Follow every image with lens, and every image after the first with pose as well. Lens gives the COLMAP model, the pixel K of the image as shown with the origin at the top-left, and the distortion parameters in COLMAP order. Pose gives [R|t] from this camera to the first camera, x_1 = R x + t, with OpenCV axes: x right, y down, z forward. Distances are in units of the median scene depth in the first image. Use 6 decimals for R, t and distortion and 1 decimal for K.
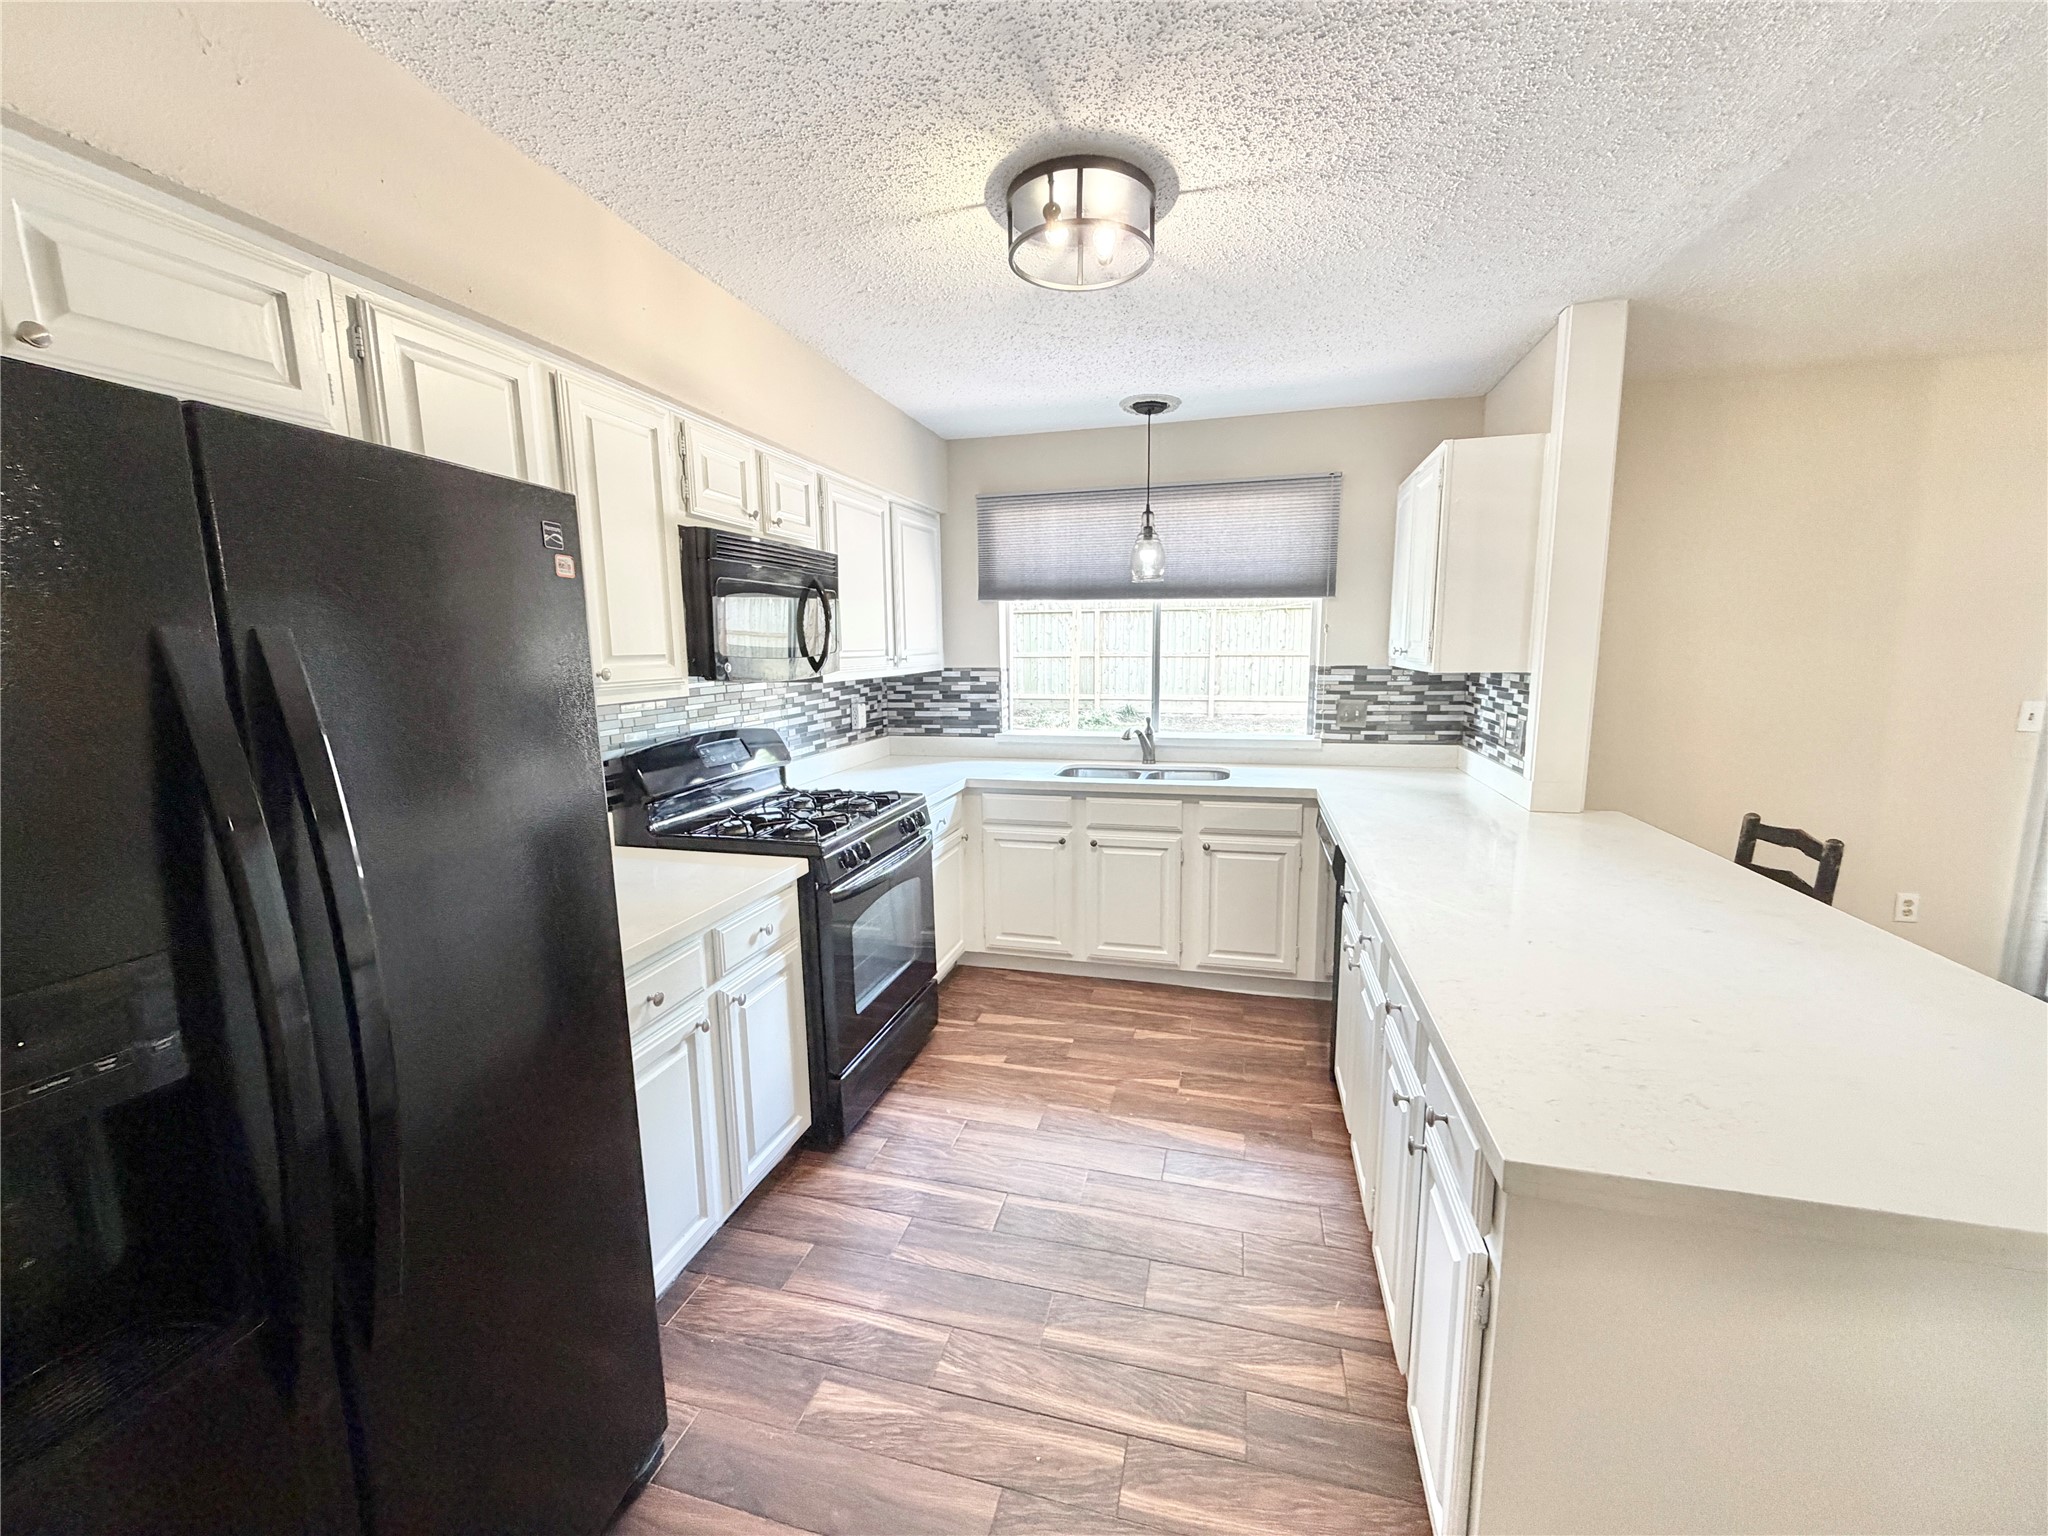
lens RADIAL K [[818.4, 0, 1021.7], [0, 818.4, 771.1], [0, 0, 1]] dist [-0.001487, -0.000055]
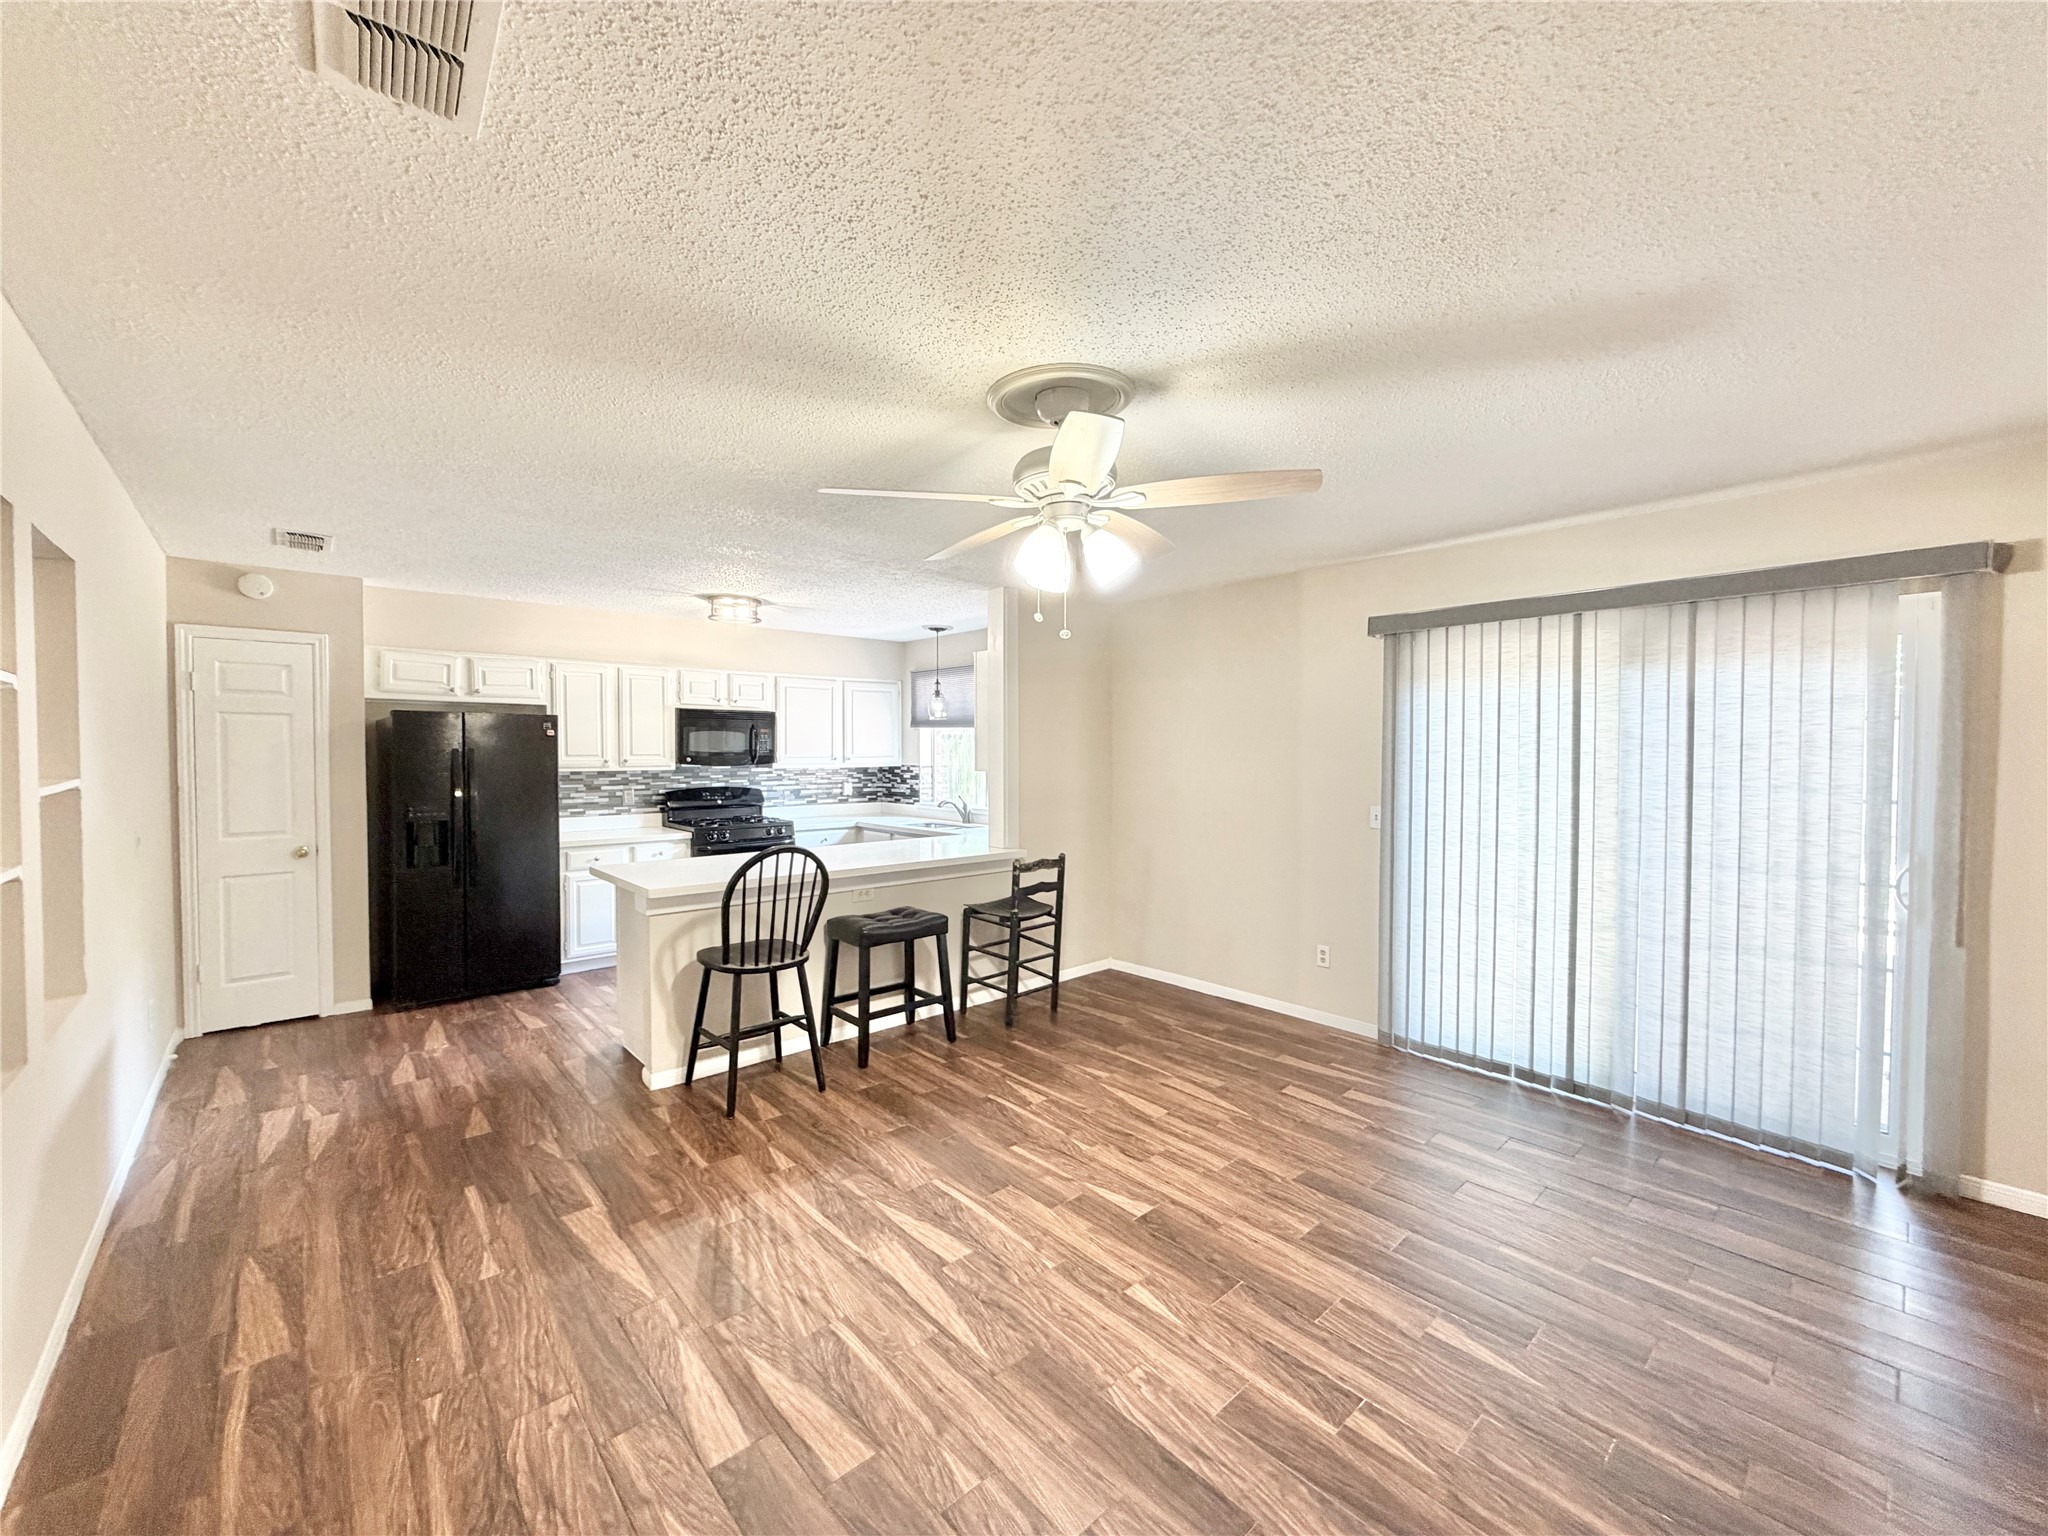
lens RADIAL K [[818.4, 0, 1018.0], [0, 818.4, 769.9], [0, 0, 1]] dist [-0.001487, -0.000055]
pose [[0.834139, 0.026708, -0.550908, 1.313600], [-0.095752, 0.990673, -0.096951, 0.039658], [0.543180, 0.133621, 0.828916, -0.402213]]
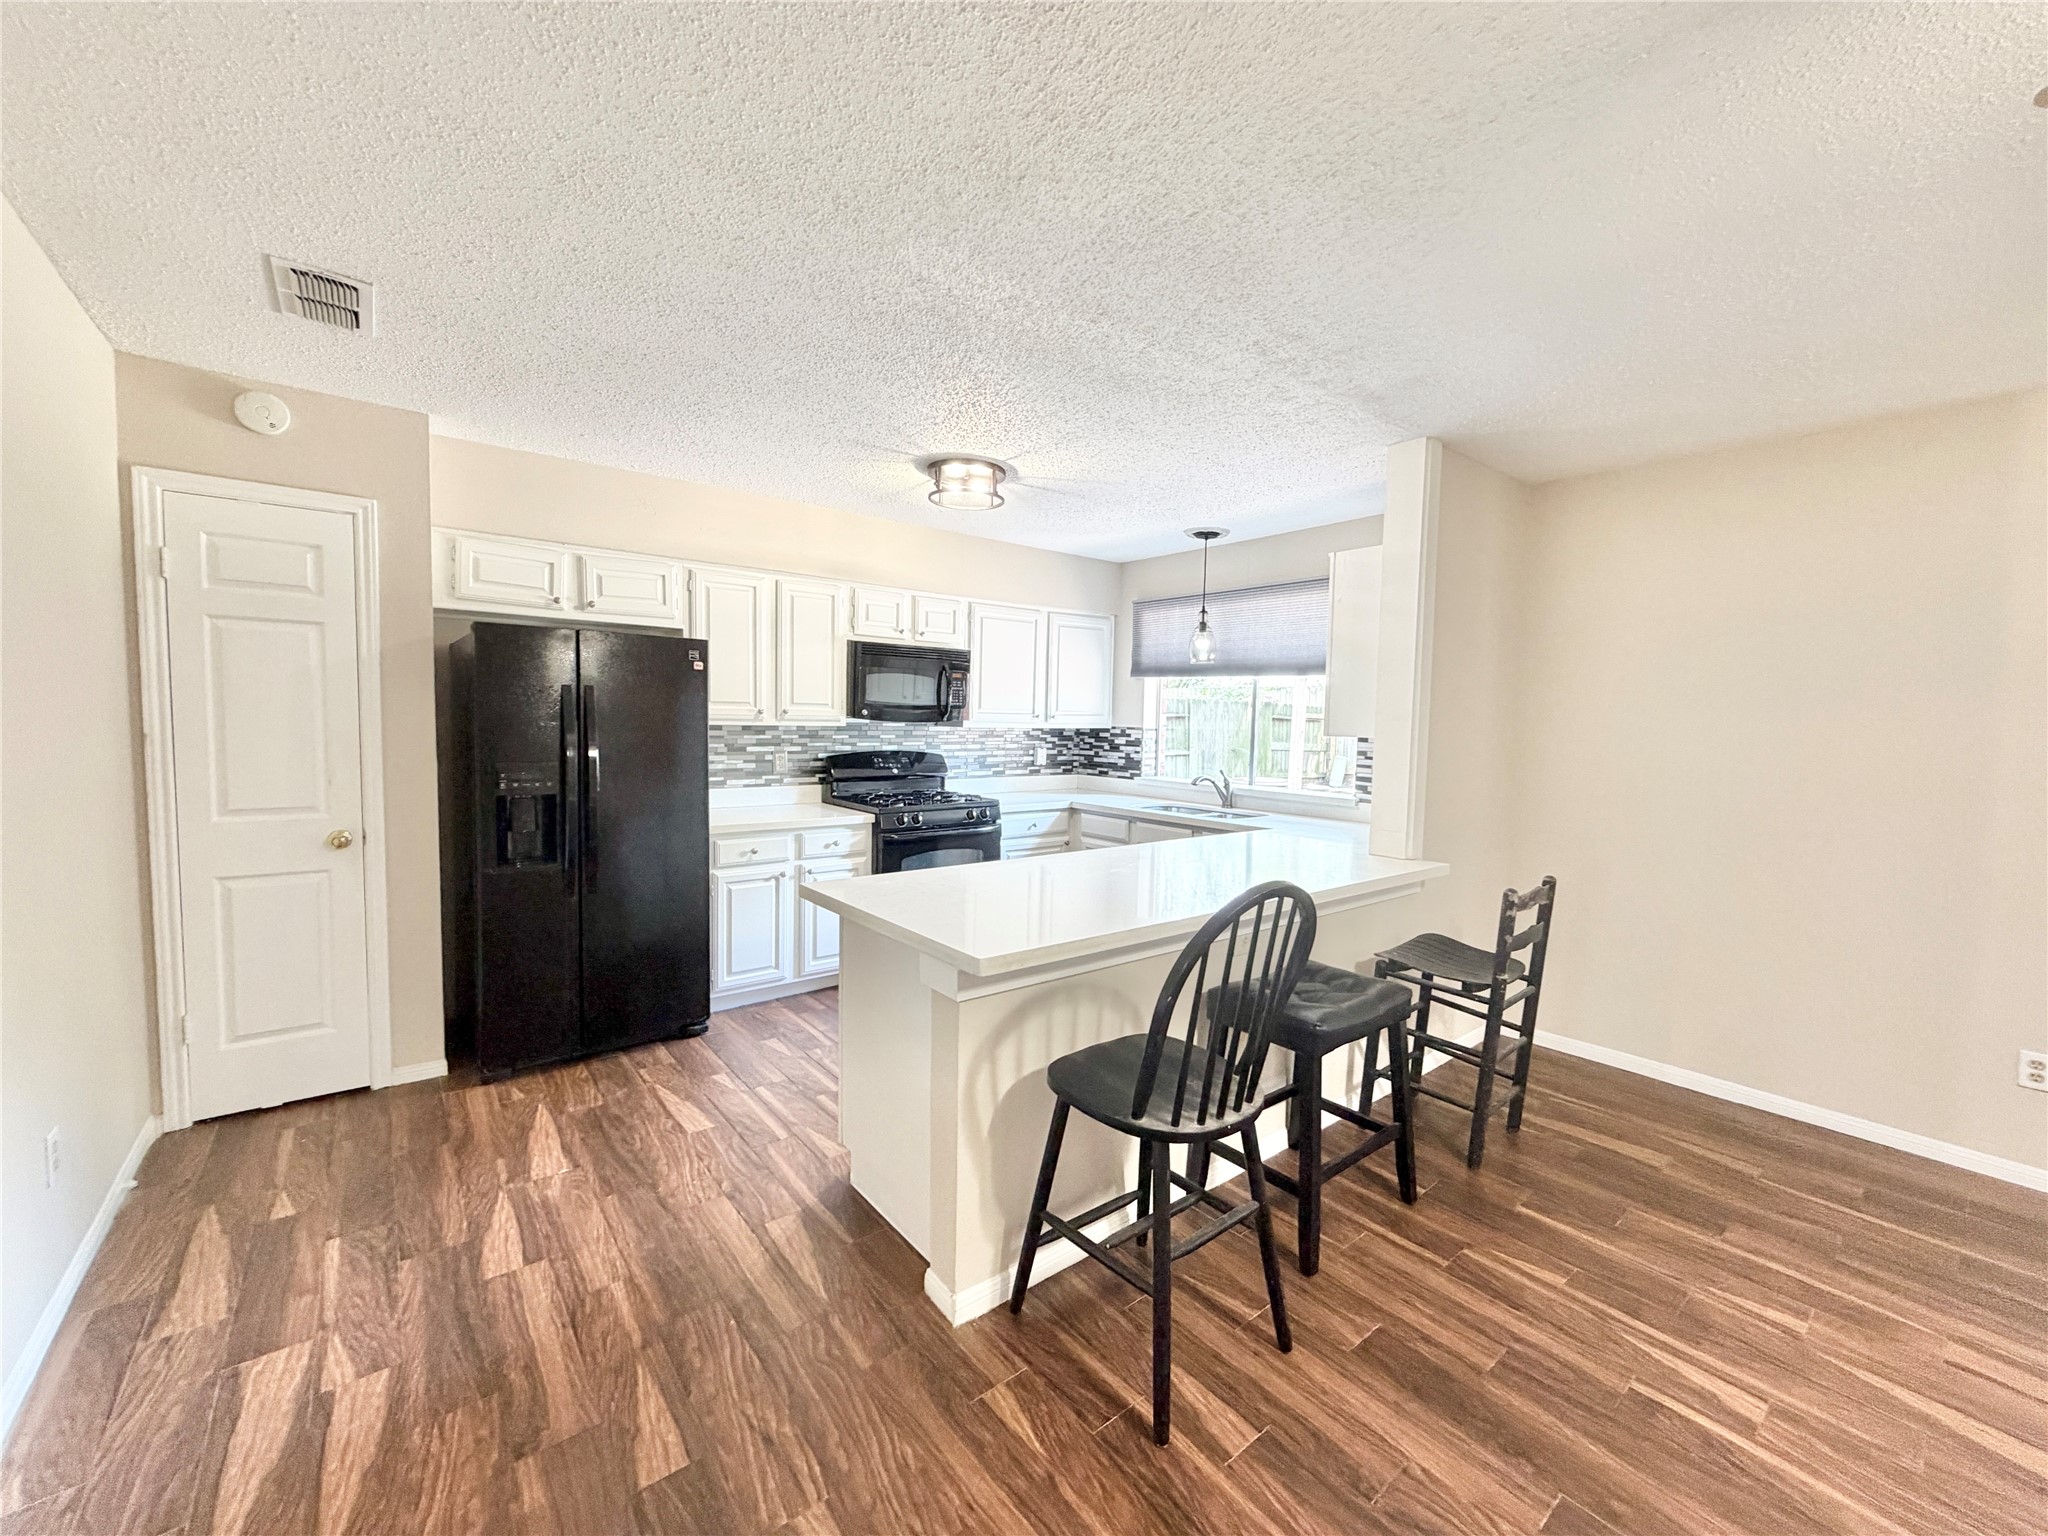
lens RADIAL K [[818.4, 0, 1017.2], [0, 818.4, 770.0], [0, 0, 1]] dist [-0.001487, -0.000055]
pose [[0.799827, 0.068176, -0.596346, 0.709064], [-0.122143, 0.991227, -0.050498, 0.039131], [0.587672, 0.113229, 0.801137, -0.200905]]
